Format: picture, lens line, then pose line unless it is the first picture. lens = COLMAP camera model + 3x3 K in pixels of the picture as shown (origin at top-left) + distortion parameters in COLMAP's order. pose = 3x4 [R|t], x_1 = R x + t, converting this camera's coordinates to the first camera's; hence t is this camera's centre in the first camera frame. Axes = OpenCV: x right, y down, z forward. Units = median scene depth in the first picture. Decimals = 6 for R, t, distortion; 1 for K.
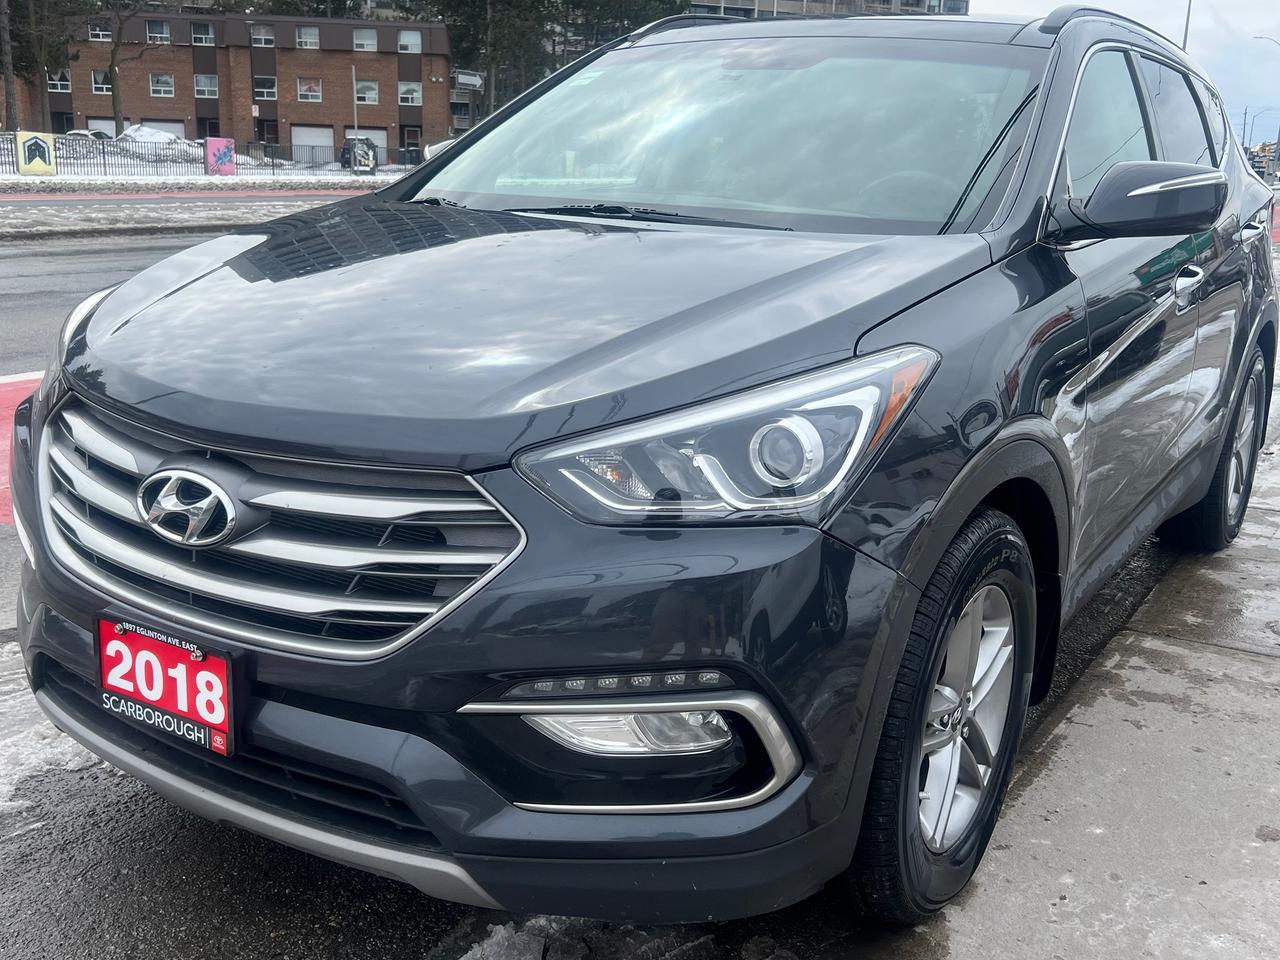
lens RADIAL K [[1264.9, 0, 639.8], [0, 1264.9, 481.0], [0, 0, 1]] dist [-0.001382, 0.000000]
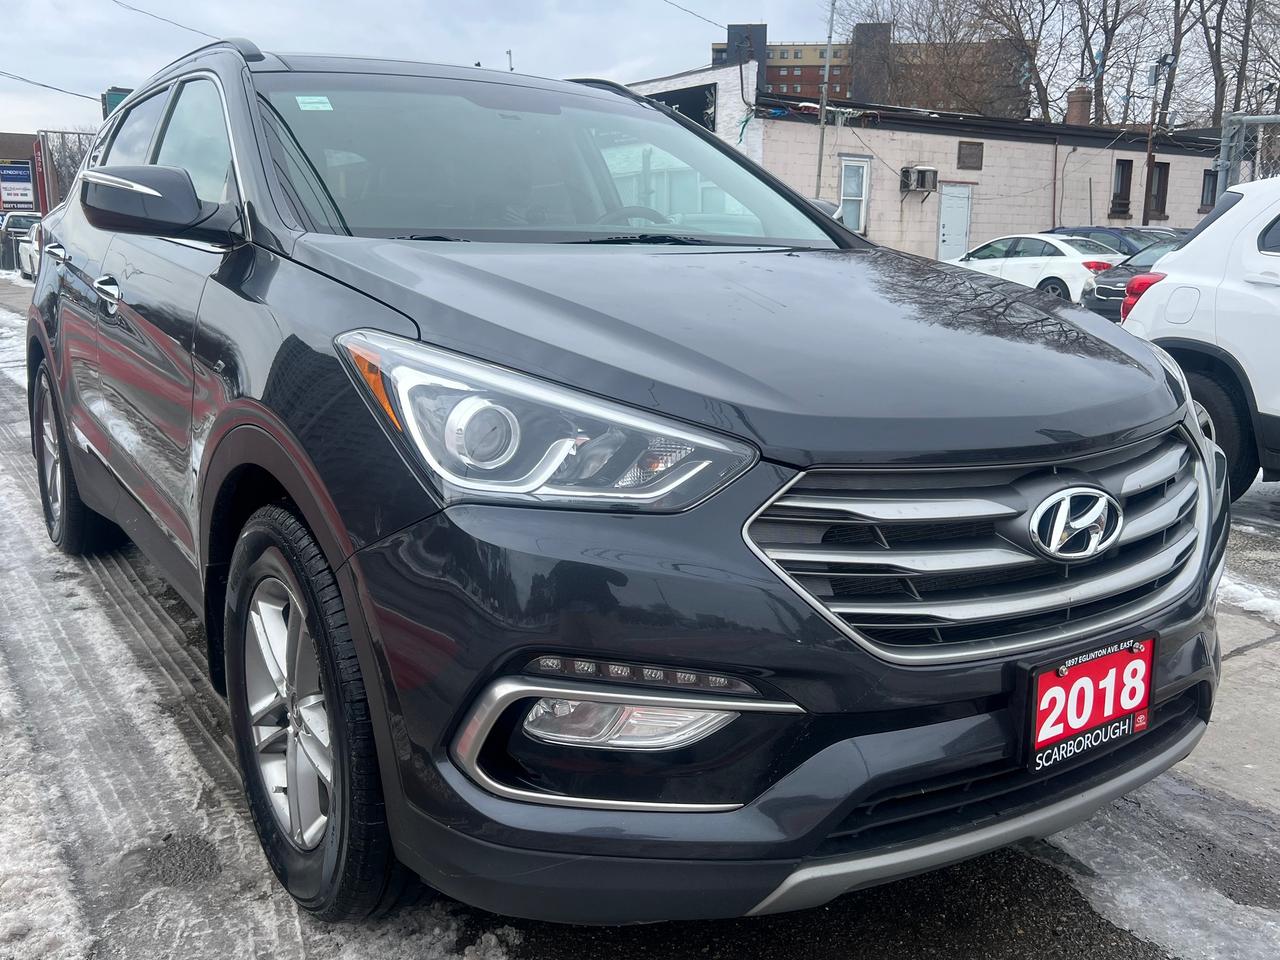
lens RADIAL K [[1115.5, 0, 638.3], [0, 1115.5, 470.4], [0, 0, 1]] dist [0.050831, -0.003655]
pose [[0.393178, -0.204917, 0.896337, -1.289826], [0.221931, 0.967176, 0.123762, -0.208247], [-0.892277, 0.150265, 0.425750, 0.921277]]
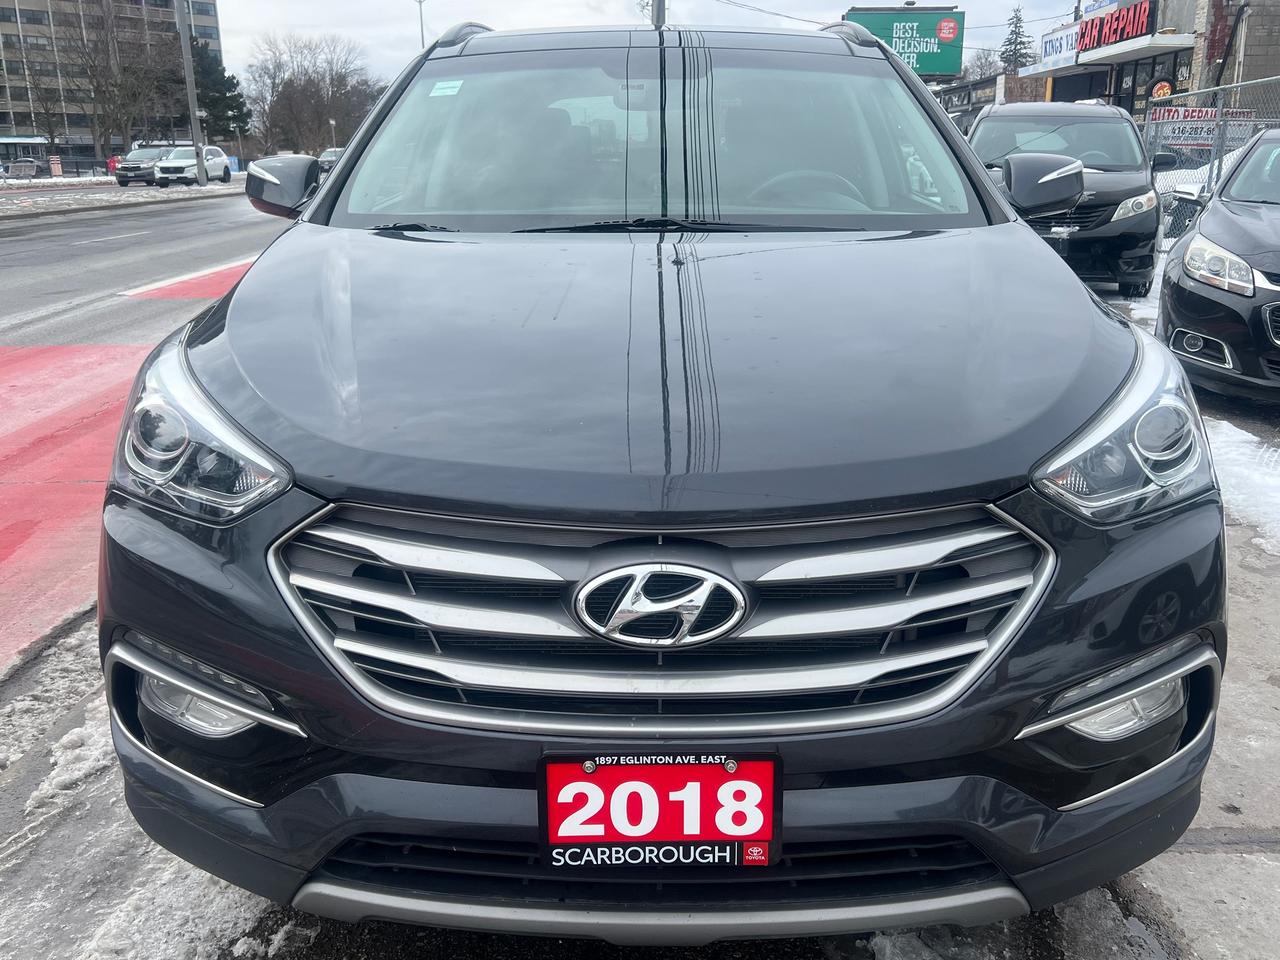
lens RADIAL K [[1115.5, 0, 640.2], [0, 1115.5, 488.5], [0, 0, 1]] dist [0.050831, -0.003655]
pose [[0.846150, -0.184351, 0.500045, -0.734293], [0.163982, 0.982807, 0.084849, -0.124024], [-0.507090, 0.010204, 0.861833, 0.350167]]
